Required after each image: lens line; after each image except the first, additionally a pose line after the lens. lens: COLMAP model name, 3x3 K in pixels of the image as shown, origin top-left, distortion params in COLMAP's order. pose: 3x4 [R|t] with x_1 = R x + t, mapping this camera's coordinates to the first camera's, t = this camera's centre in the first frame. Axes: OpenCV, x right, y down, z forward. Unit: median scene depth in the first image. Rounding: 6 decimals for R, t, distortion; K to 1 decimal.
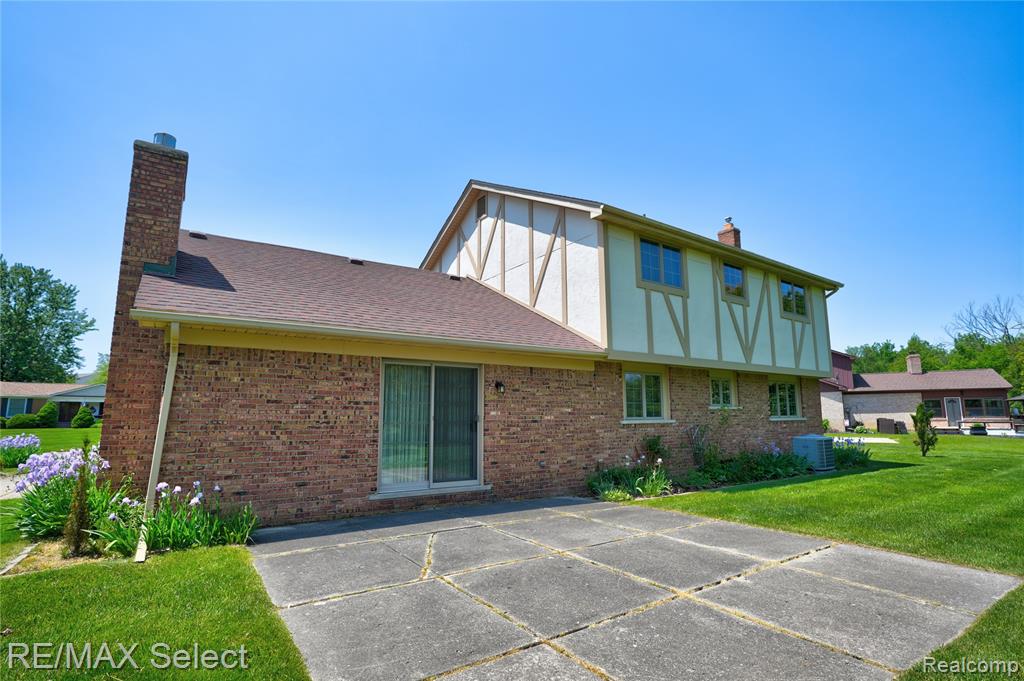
lens RADIAL K [[518.5, 0, 509.0], [0, 518.5, 336.5], [0, 0, 1]] dist [-0.038048, 0.005333]
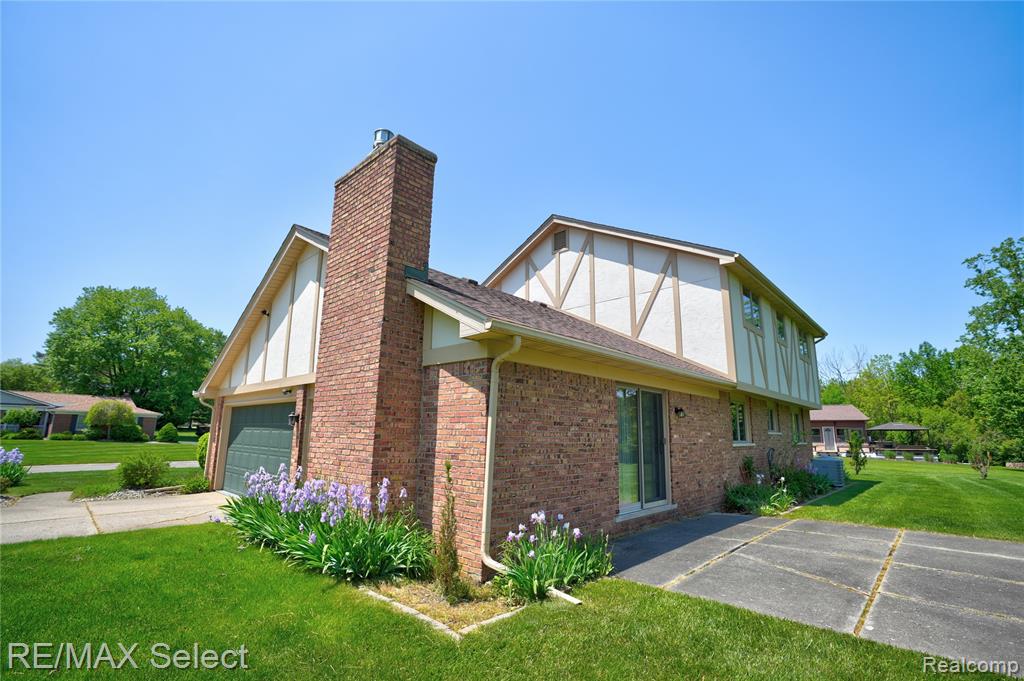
lens RADIAL K [[479.4, 0, 519.5], [0, 479.4, 338.5], [0, 0, 1]] dist [-0.059246, 0.021729]
pose [[0.972460, 0.063380, 0.224287, -0.510903], [-0.052635, 0.997176, -0.053572, 0.013438], [-0.227049, 0.040291, 0.973050, 0.094719]]
